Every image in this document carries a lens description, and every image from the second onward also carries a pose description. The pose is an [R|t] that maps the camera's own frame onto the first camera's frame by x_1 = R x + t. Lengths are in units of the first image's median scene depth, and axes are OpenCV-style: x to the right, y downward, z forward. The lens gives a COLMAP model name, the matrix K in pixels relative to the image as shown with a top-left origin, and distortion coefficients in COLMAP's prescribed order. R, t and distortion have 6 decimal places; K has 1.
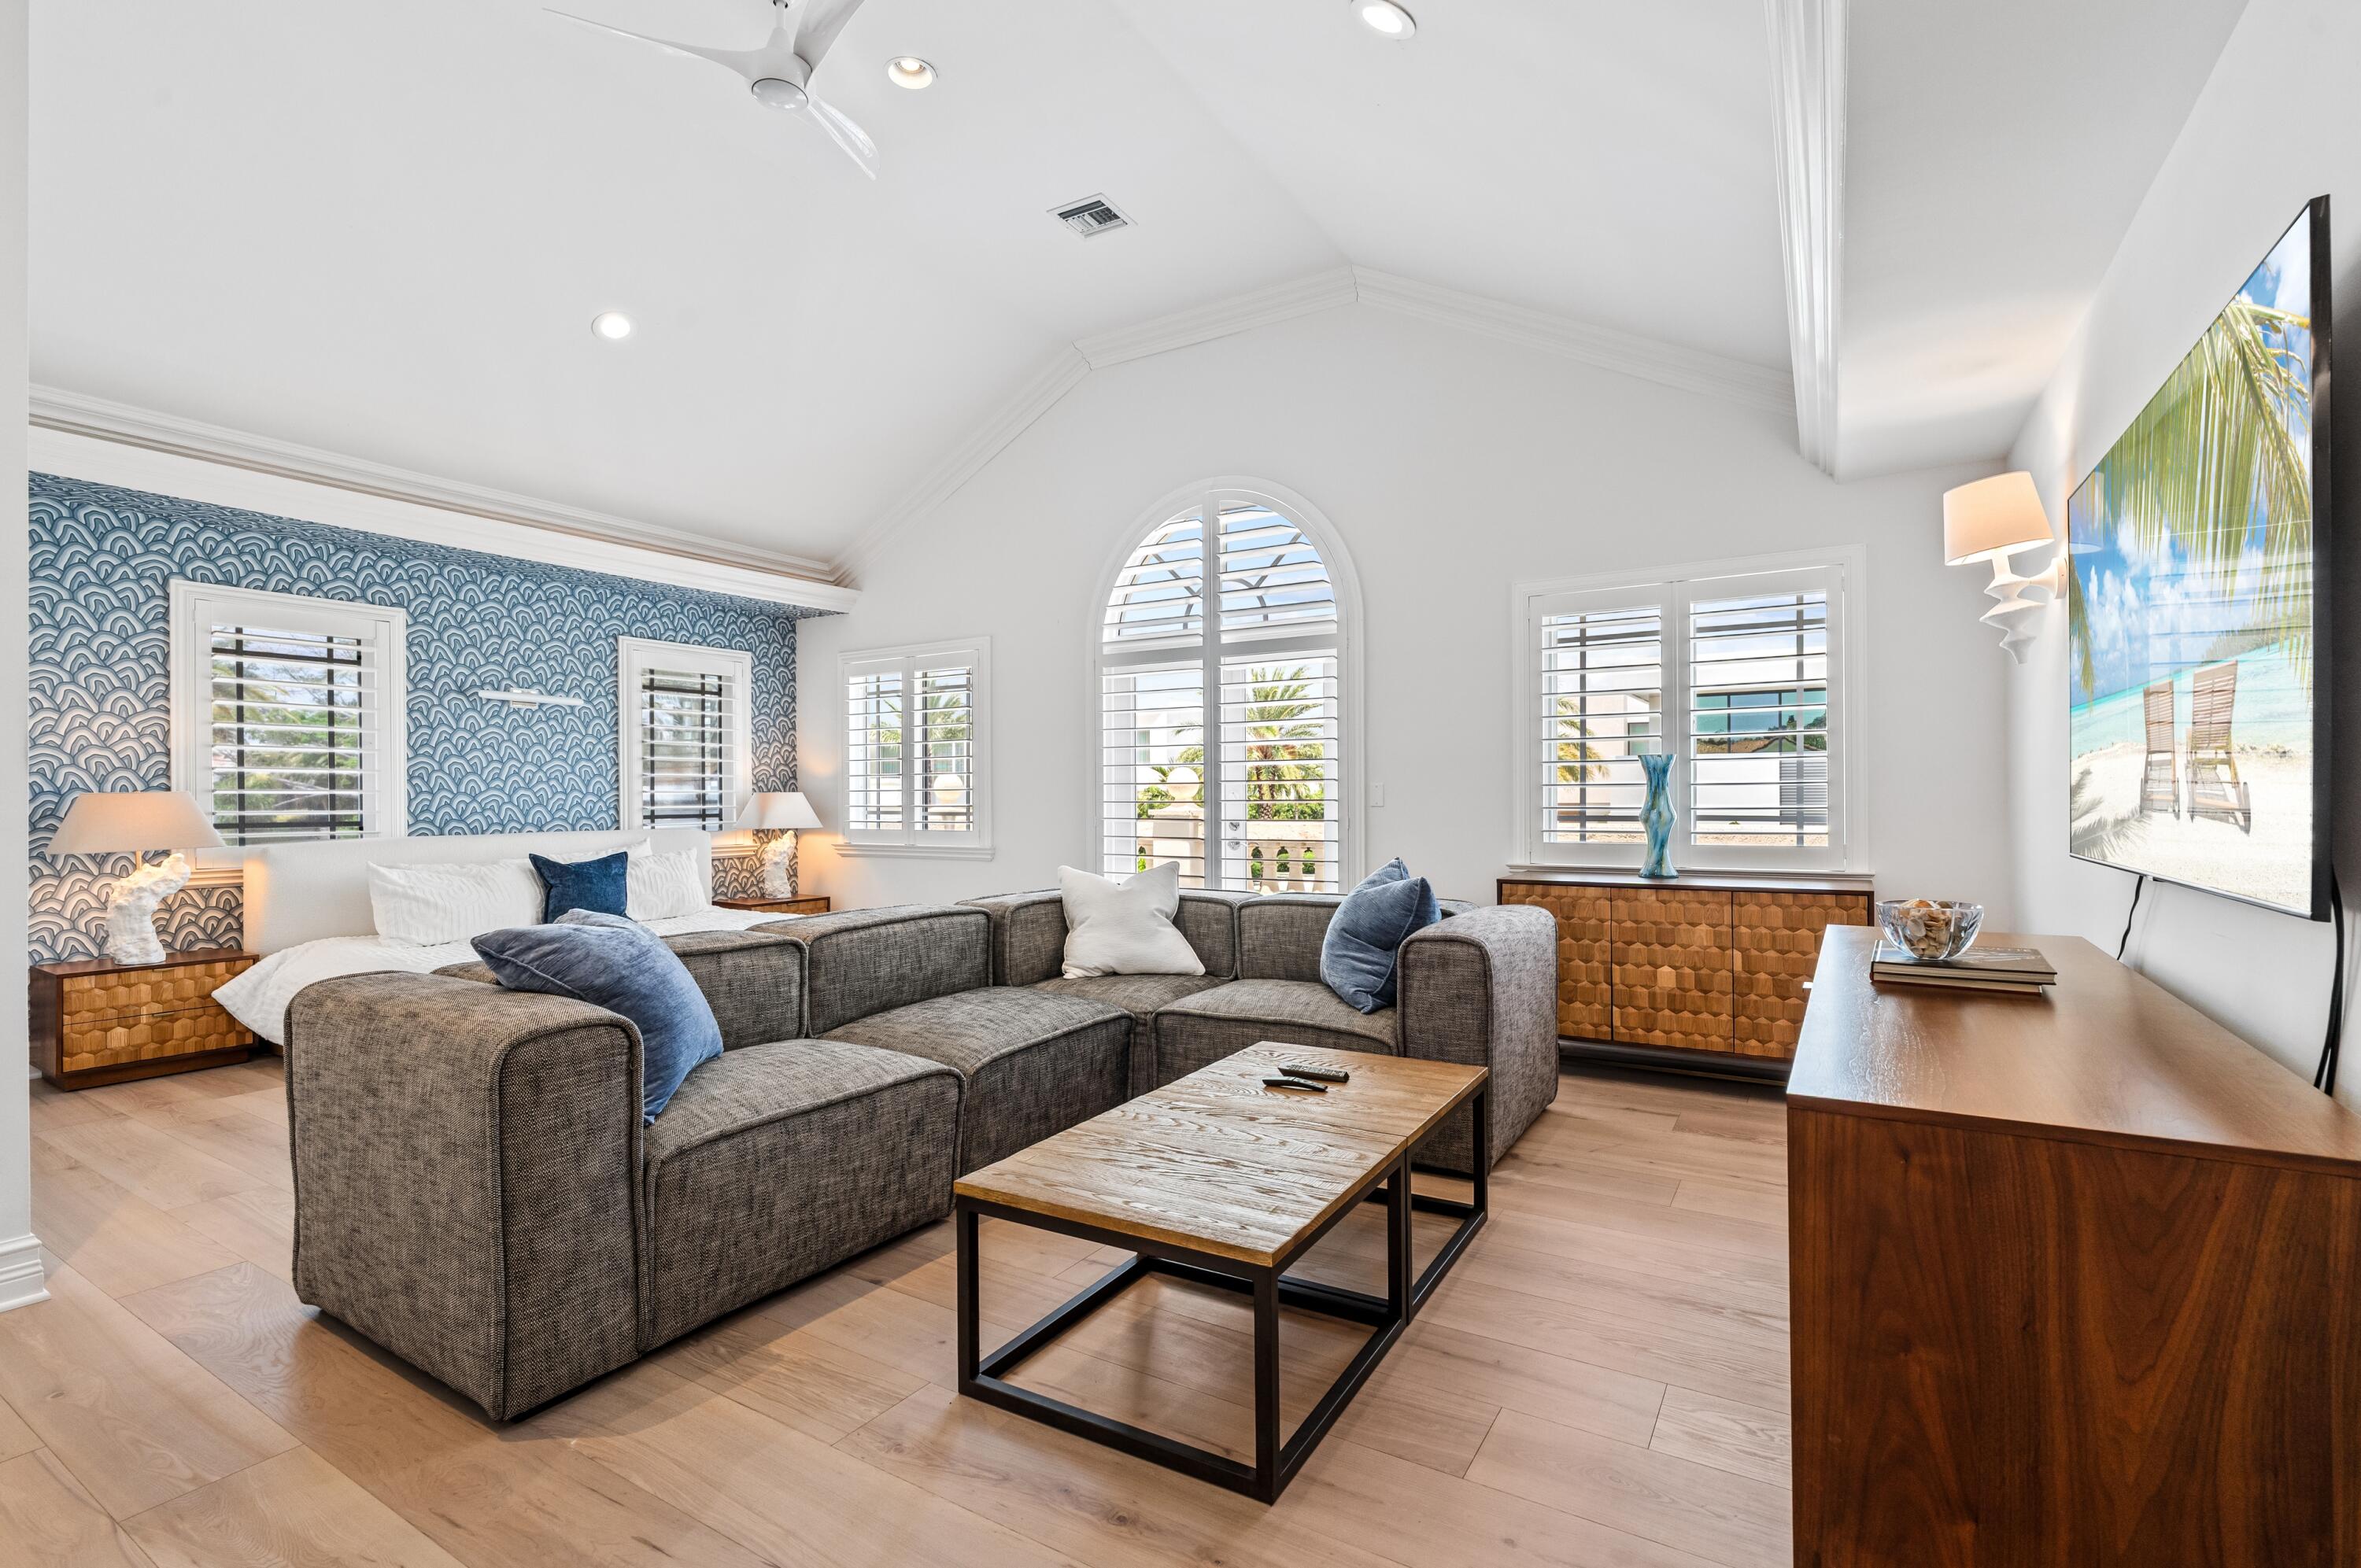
lens RADIAL K [[1082.2, 0, 1164.4], [0, 1082.2, 799.3], [0, 0, 1]] dist [-0.003276, 0.000196]
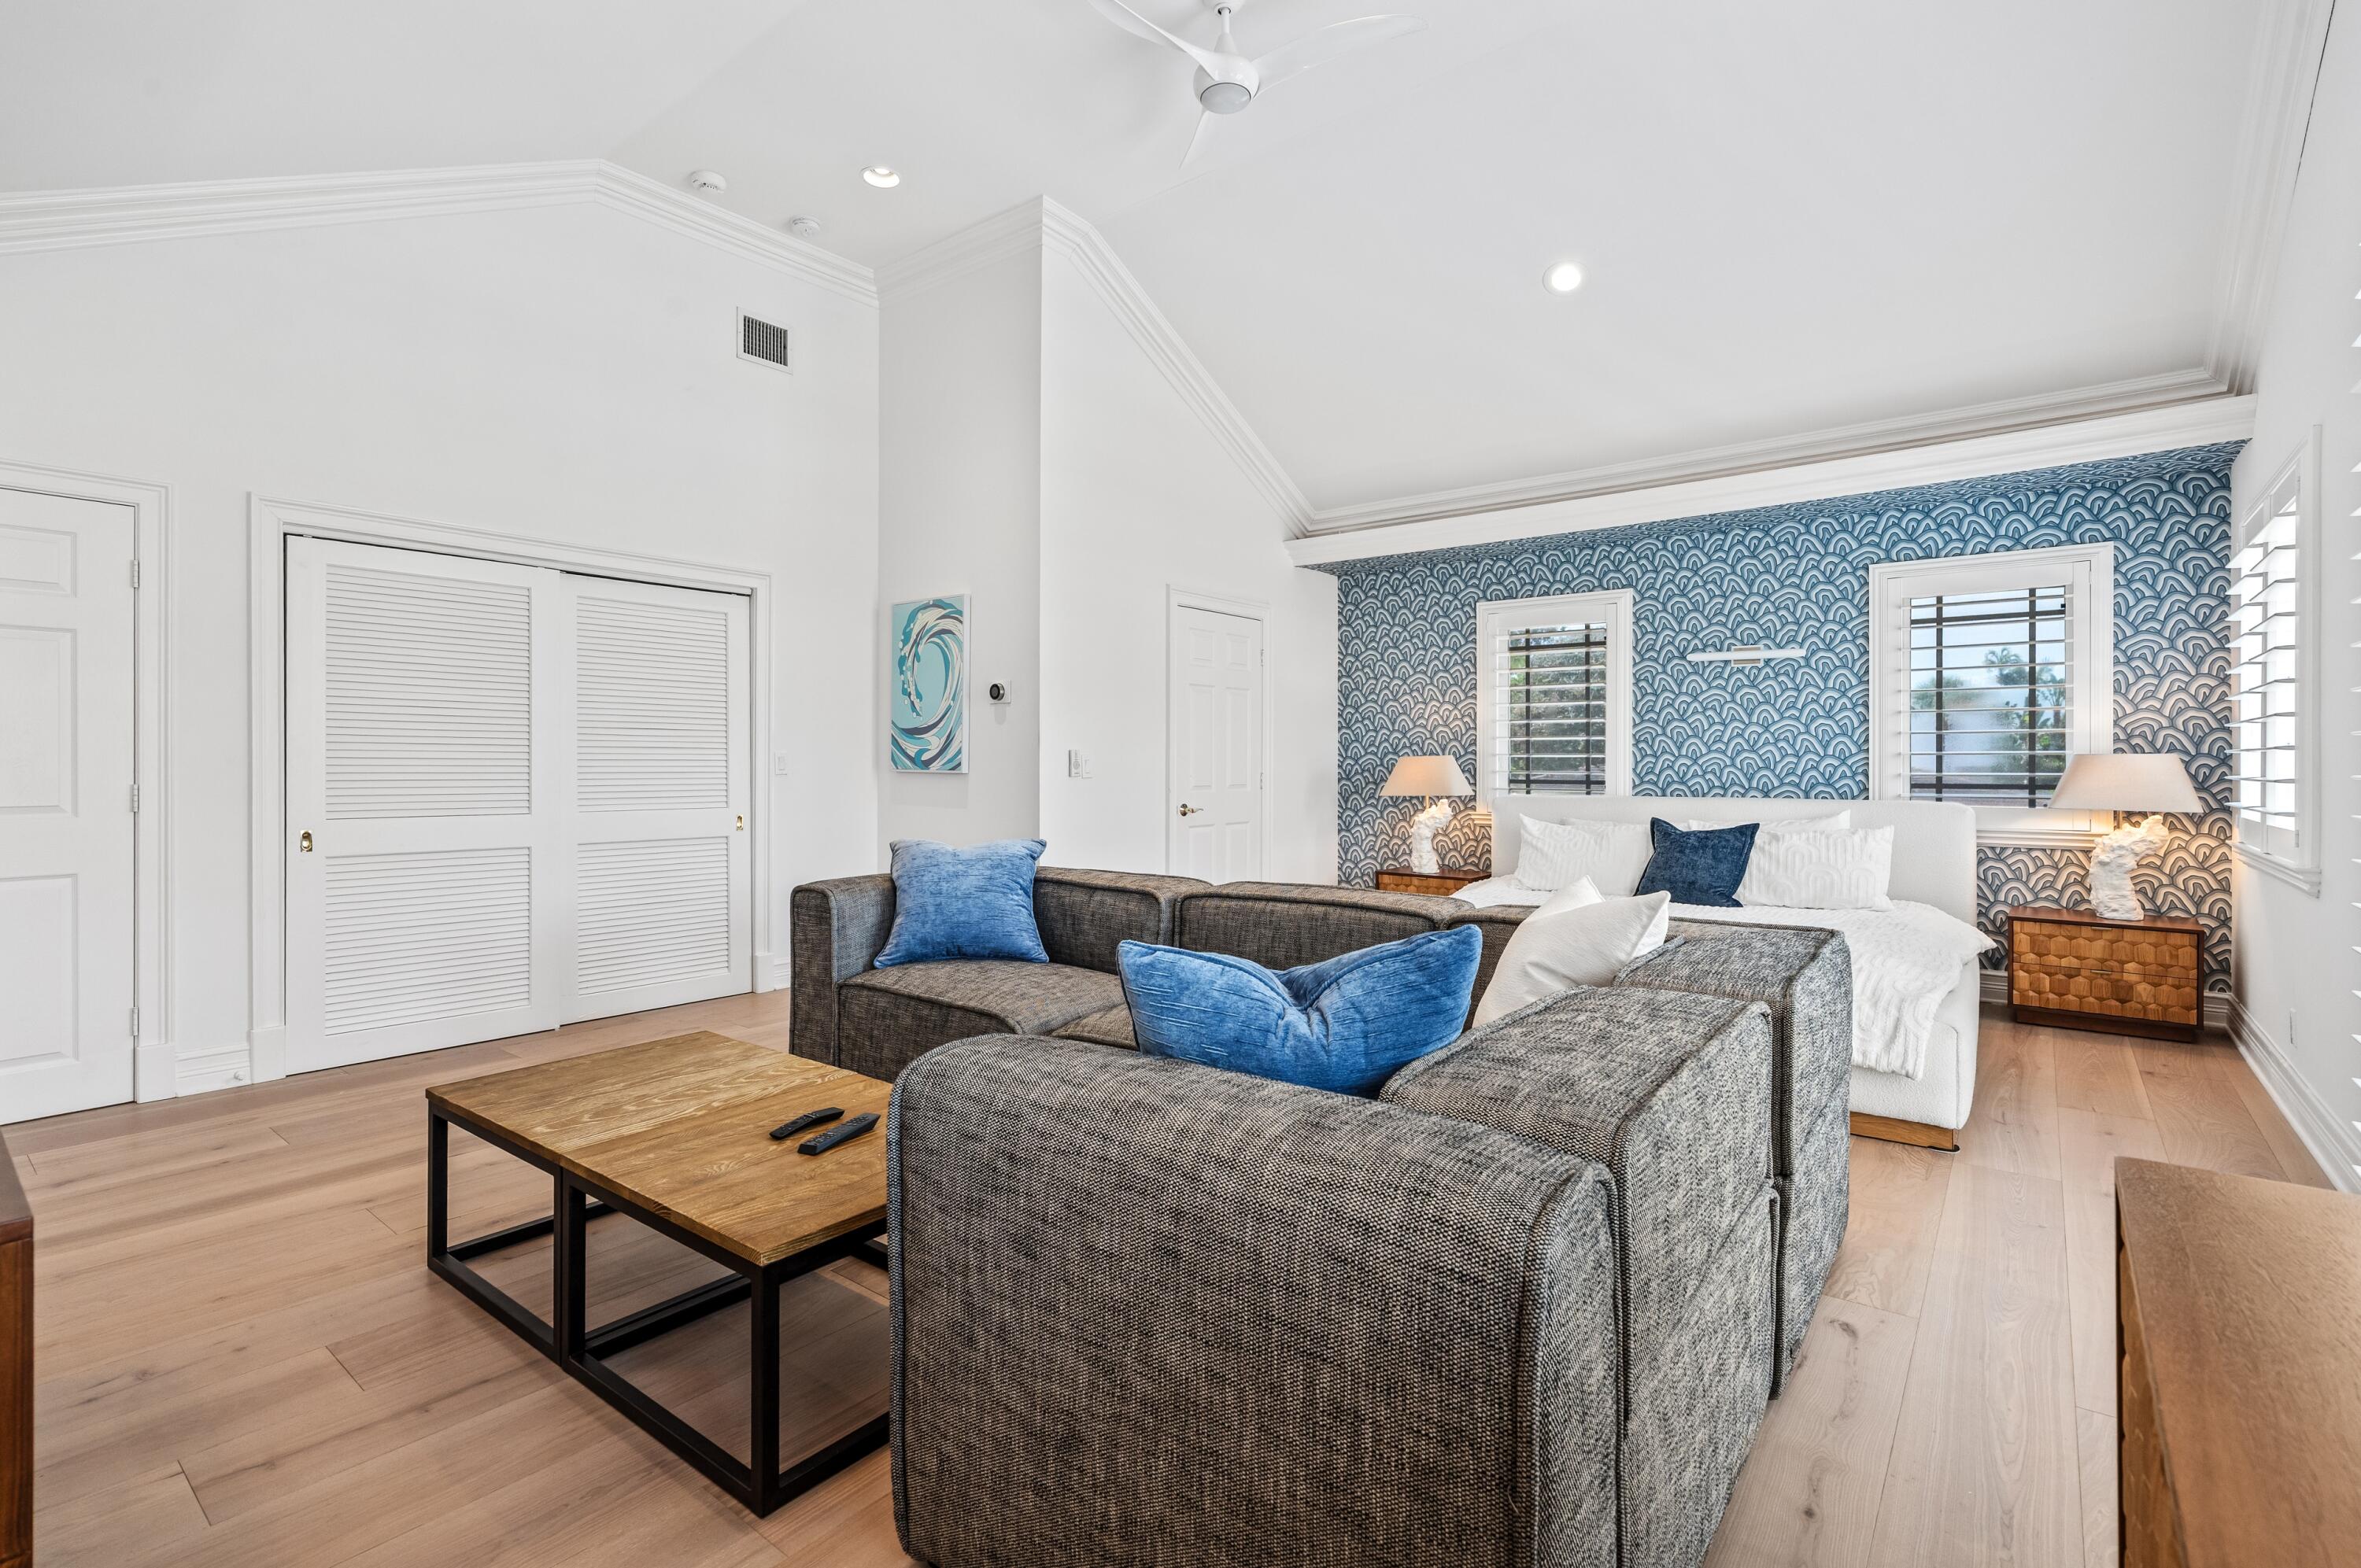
lens RADIAL K [[1076.7, 0, 1186.7], [0, 1076.7, 767.4], [0, 0, 1]] dist [-0.024284, 0.000235]
pose [[-0.106434, 0.008152, -0.994286, 0.373840], [-0.000835, 0.999965, 0.008288, -0.002841], [0.994319, 0.001712, -0.106424, 0.581921]]
